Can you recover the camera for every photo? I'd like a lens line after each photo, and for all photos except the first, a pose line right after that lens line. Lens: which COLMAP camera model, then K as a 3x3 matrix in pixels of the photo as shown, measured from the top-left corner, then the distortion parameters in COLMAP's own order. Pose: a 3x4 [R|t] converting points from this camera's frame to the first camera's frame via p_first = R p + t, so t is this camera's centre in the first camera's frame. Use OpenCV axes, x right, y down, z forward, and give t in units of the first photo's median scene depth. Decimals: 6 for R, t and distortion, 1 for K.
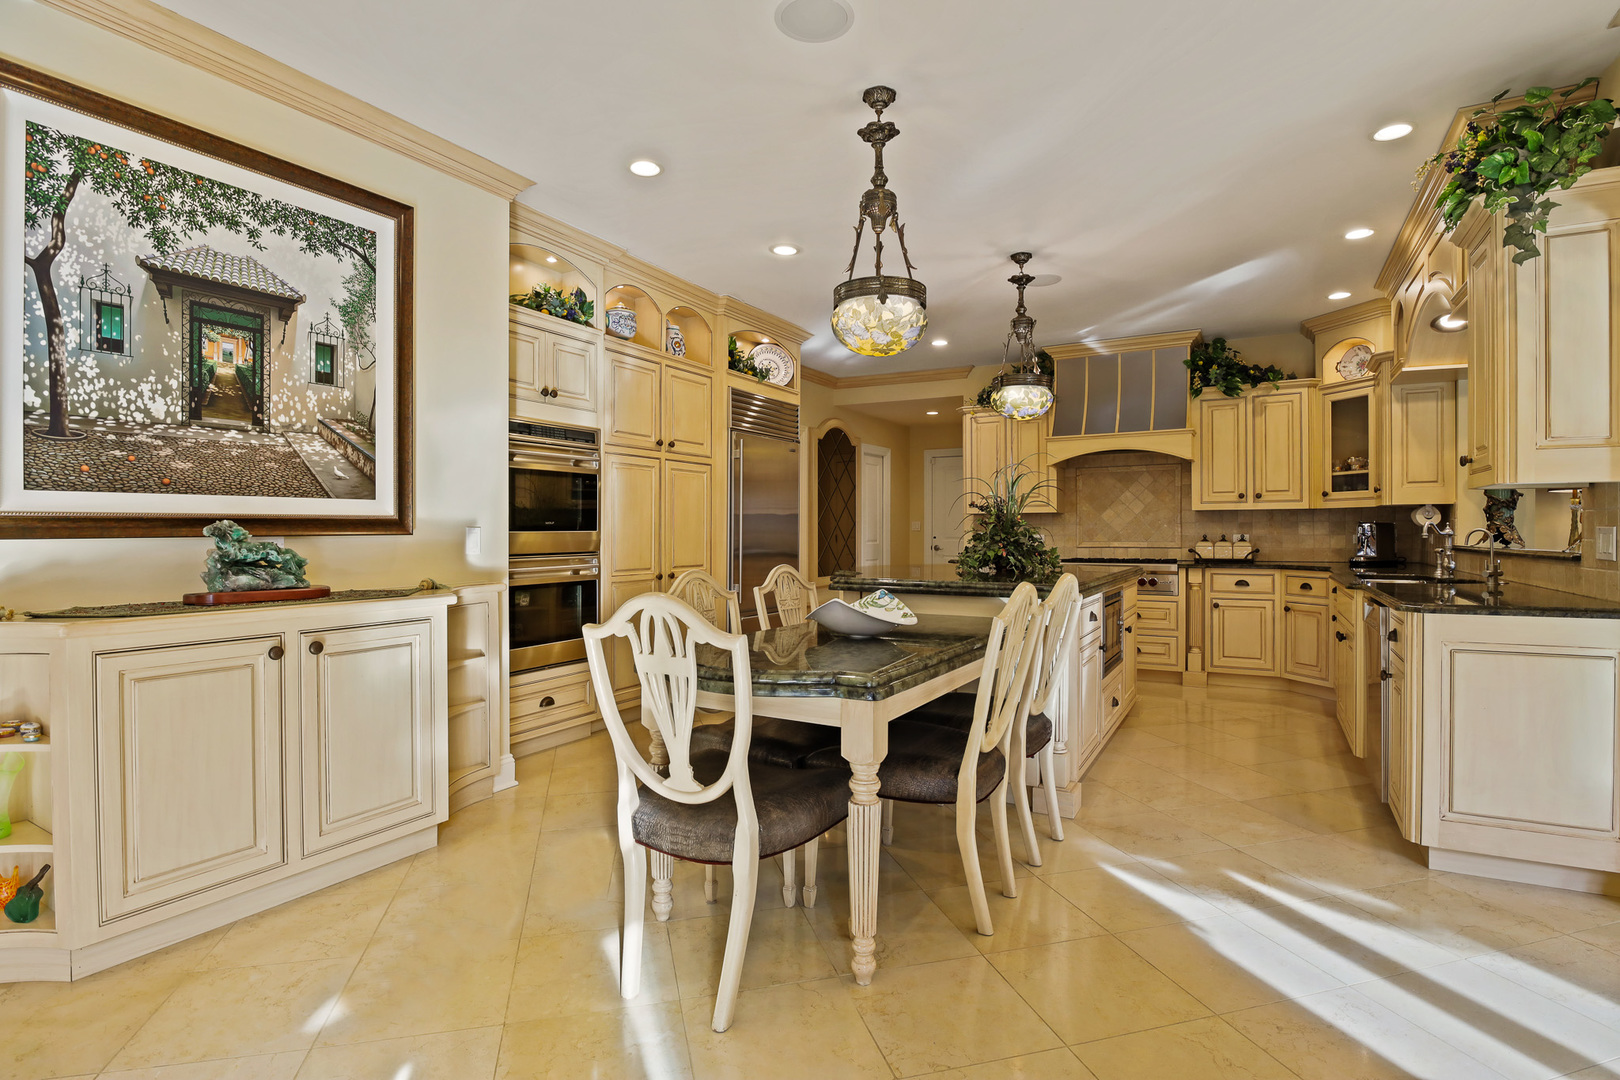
lens RADIAL K [[801.4, 0, 813.9], [0, 801.4, 538.4], [0, 0, 1]] dist [-0.031173, 0.012666]
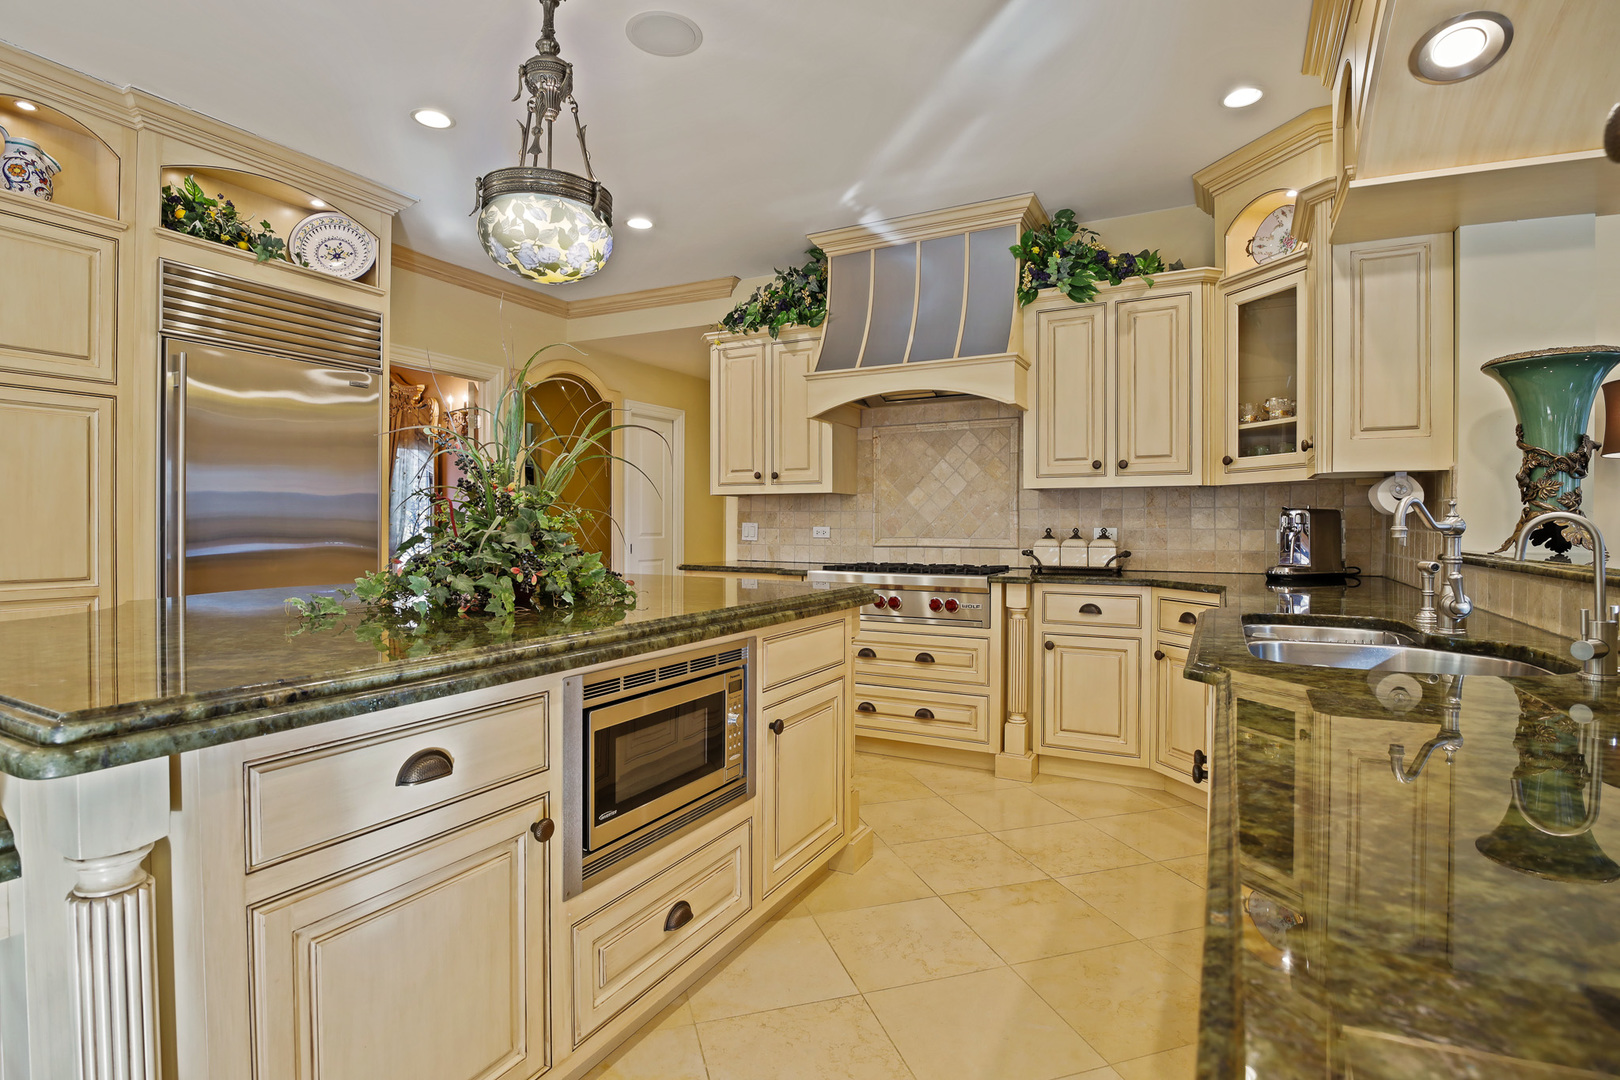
lens RADIAL K [[801.4, 0, 809.0], [0, 801.4, 533.3], [0, 0, 1]] dist [-0.031173, 0.012666]
pose [[0.999576, 0.005117, 0.028647, 0.303975], [-0.005220, 0.999980, 0.003515, -0.001778], [-0.028628, -0.003663, 0.999583, 0.399104]]
